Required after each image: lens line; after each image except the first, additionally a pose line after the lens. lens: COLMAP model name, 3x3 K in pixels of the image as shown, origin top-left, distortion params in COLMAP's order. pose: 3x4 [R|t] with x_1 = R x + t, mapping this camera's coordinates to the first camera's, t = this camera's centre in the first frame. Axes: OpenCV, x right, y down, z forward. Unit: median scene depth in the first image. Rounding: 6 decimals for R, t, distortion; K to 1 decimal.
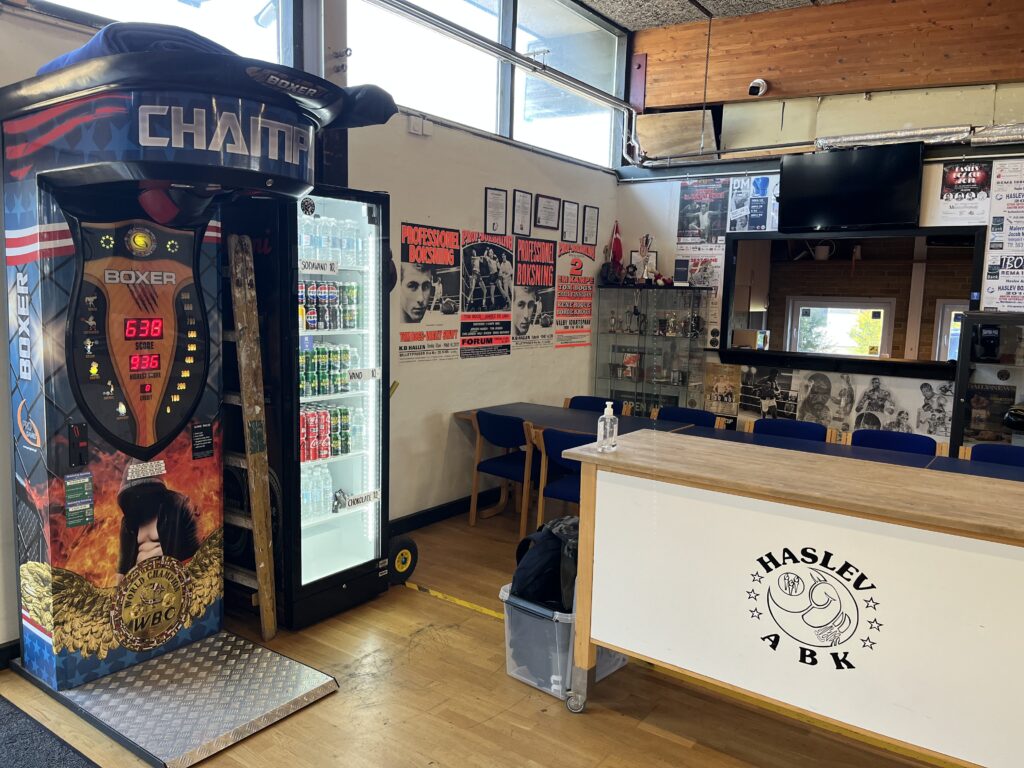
lens RADIAL K [[785.3, 0, 512.0], [0, 785.3, 384.0], [0, 0, 1]] dist [0.060556, -0.099485]
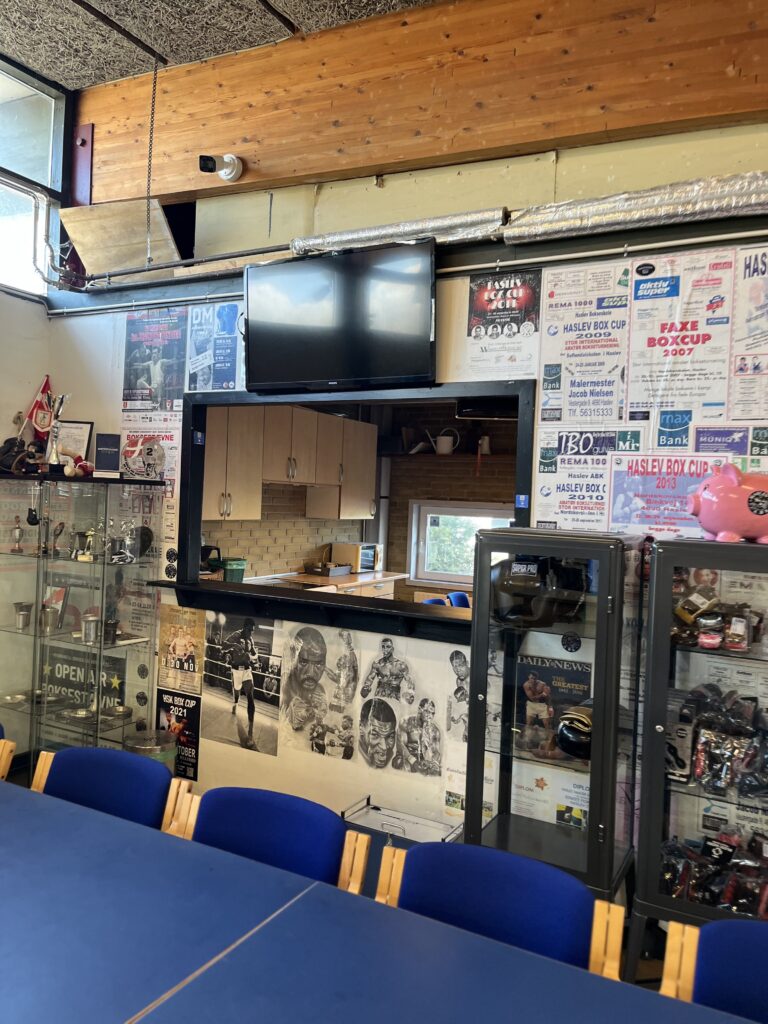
lens RADIAL K [[785.3, 0, 383.8], [0, 785.3, 501.1], [0, 0, 1]] dist [0.060556, -0.099485]
pose [[0.991322, 0.015436, 0.130546, 0.361869], [-0.001287, 0.994174, -0.107780, -0.043920], [-0.131449, 0.106676, 0.985566, 0.398942]]
